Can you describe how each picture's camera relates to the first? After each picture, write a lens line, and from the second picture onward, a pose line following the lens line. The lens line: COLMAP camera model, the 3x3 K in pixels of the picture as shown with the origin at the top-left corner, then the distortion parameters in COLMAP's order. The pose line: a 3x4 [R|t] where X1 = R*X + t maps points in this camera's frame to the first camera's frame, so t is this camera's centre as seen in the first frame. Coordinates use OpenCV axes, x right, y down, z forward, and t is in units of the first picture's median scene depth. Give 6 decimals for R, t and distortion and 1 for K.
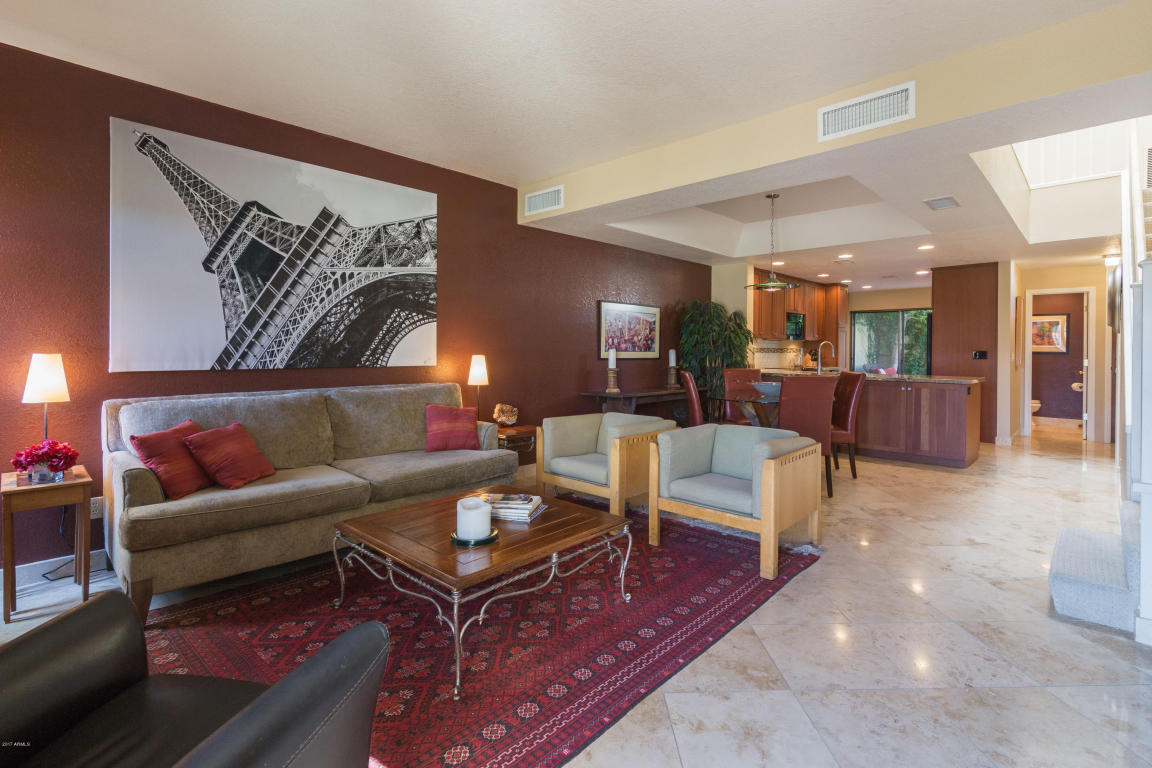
lens RADIAL K [[523.1, 0, 573.5], [0, 523.1, 354.3], [0, 0, 1]] dist [0.000492, -0.000383]
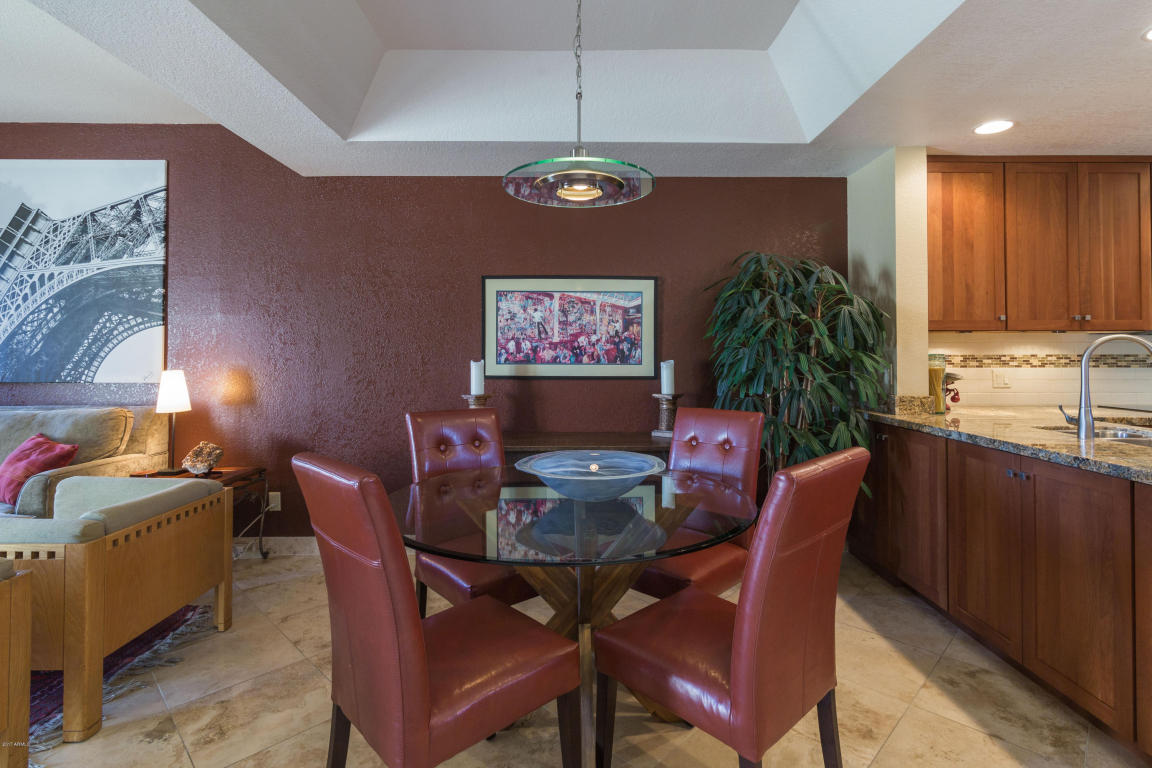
lens RADIAL K [[523.1, 0, 589.7], [0, 523.1, 348.3], [0, 0, 1]] dist [0.000492, -0.000383]
pose [[0.719714, -0.012353, -0.694161, 0.775593], [-0.002813, 0.999782, -0.020708, -0.016068], [0.694265, 0.016857, 0.719522, 0.953690]]
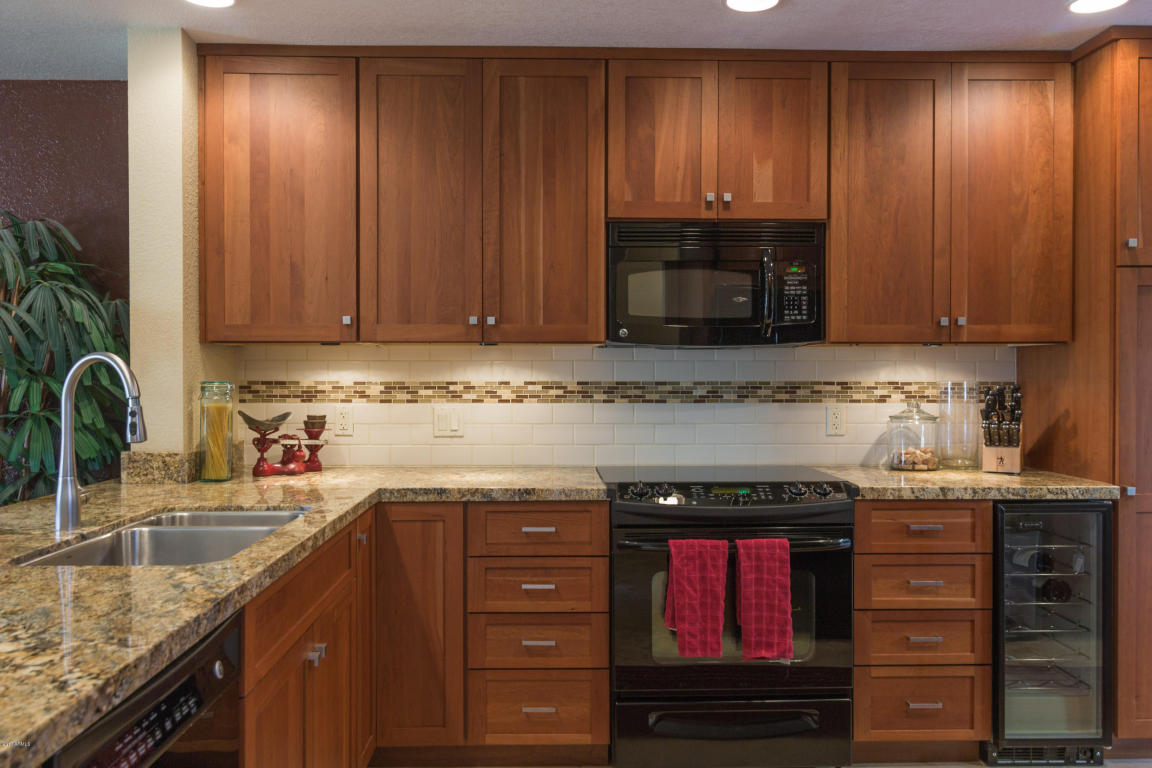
lens RADIAL K [[912.5, 0, 569.7], [0, 912.5, 383.9], [0, 0, 1]] dist [-0.010988, 0.011774]
pose [[0.731549, 0.005976, -0.681763, 1.341099], [-0.004166, 0.999982, 0.004296, -0.026897], [0.681777, -0.000303, 0.731560, 1.455313]]
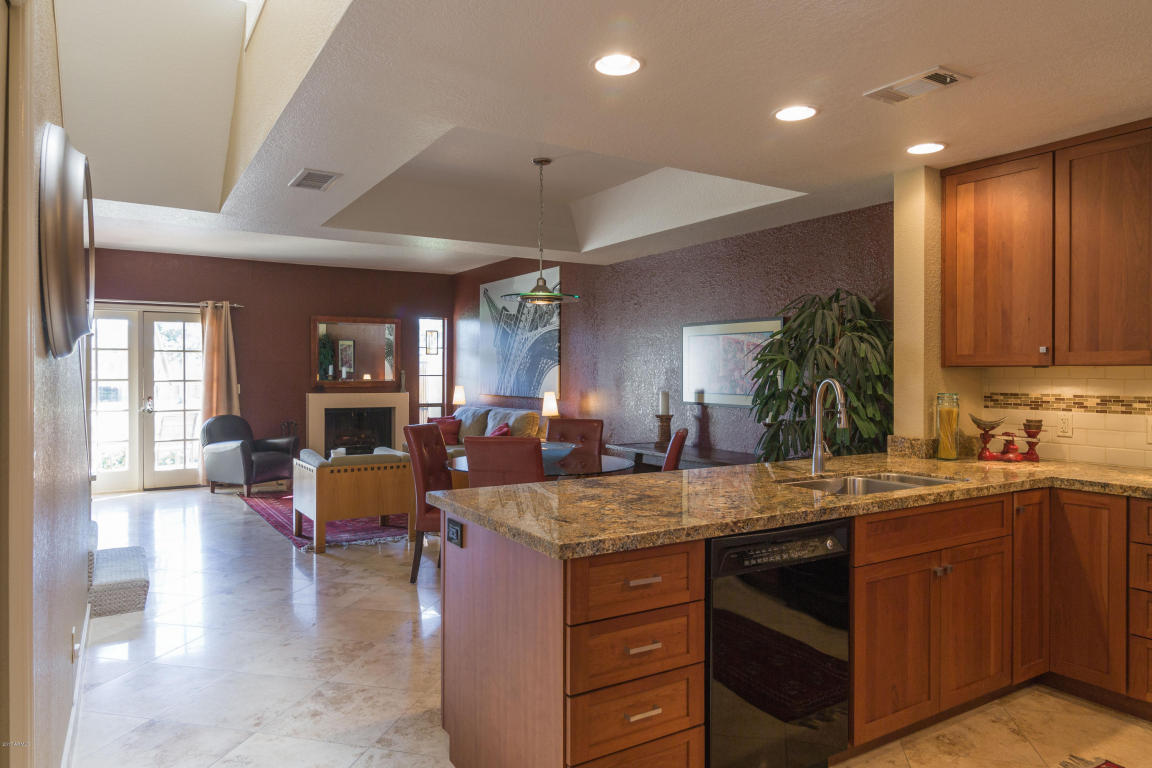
lens RADIAL K [[738.9, 0, 571.5], [0, 738.9, 376.9], [0, 0, 1]] dist [0.013120, -0.001656]
pose [[-0.230820, 0.000801, -0.972996, 1.614629], [-0.010419, 0.999940, 0.003295, -0.042910], [0.972941, 0.010898, -0.230798, 1.564997]]
